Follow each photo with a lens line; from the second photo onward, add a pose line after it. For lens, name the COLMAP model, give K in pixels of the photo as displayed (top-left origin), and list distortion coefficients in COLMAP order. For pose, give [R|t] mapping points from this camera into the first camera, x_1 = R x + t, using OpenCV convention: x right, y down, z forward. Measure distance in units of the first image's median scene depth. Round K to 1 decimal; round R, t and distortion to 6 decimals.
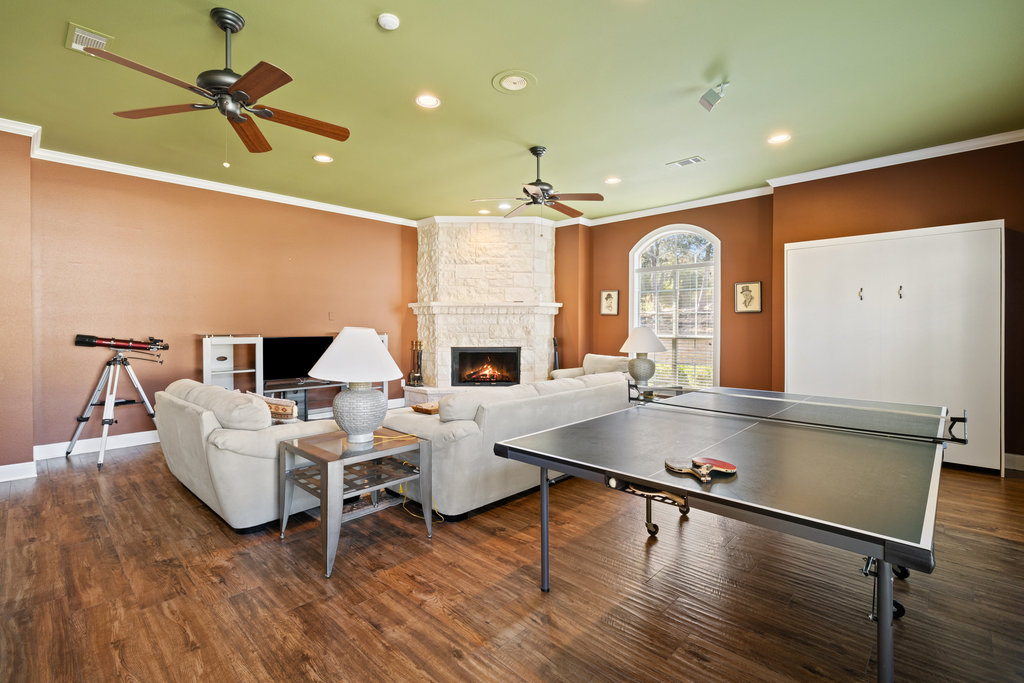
lens RADIAL K [[463.1, 0, 510.4], [0, 463.1, 331.7], [0, 0, 1]] dist [-0.002529, -0.000034]
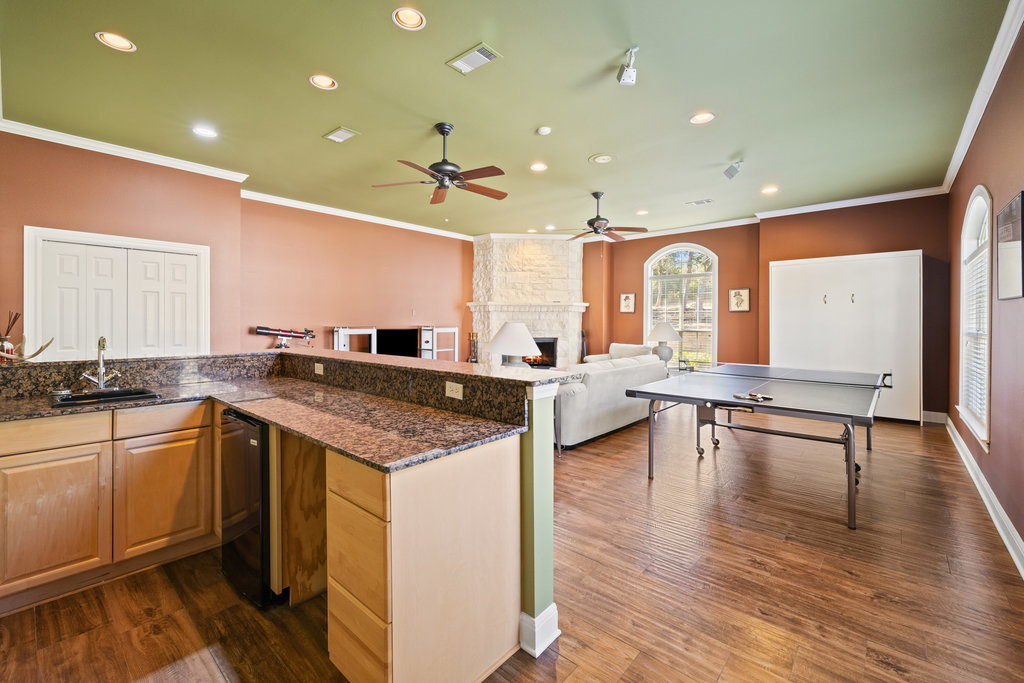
lens RADIAL K [[429.4, 0, 511.4], [0, 429.4, 324.1], [0, 0, 1]] dist [0.000376, -0.000124]
pose [[0.999346, 0.003553, 0.035999, -0.174068], [-0.003370, 0.999981, -0.005139, 0.002396], [-0.036016, 0.005014, 0.999339, -0.194434]]
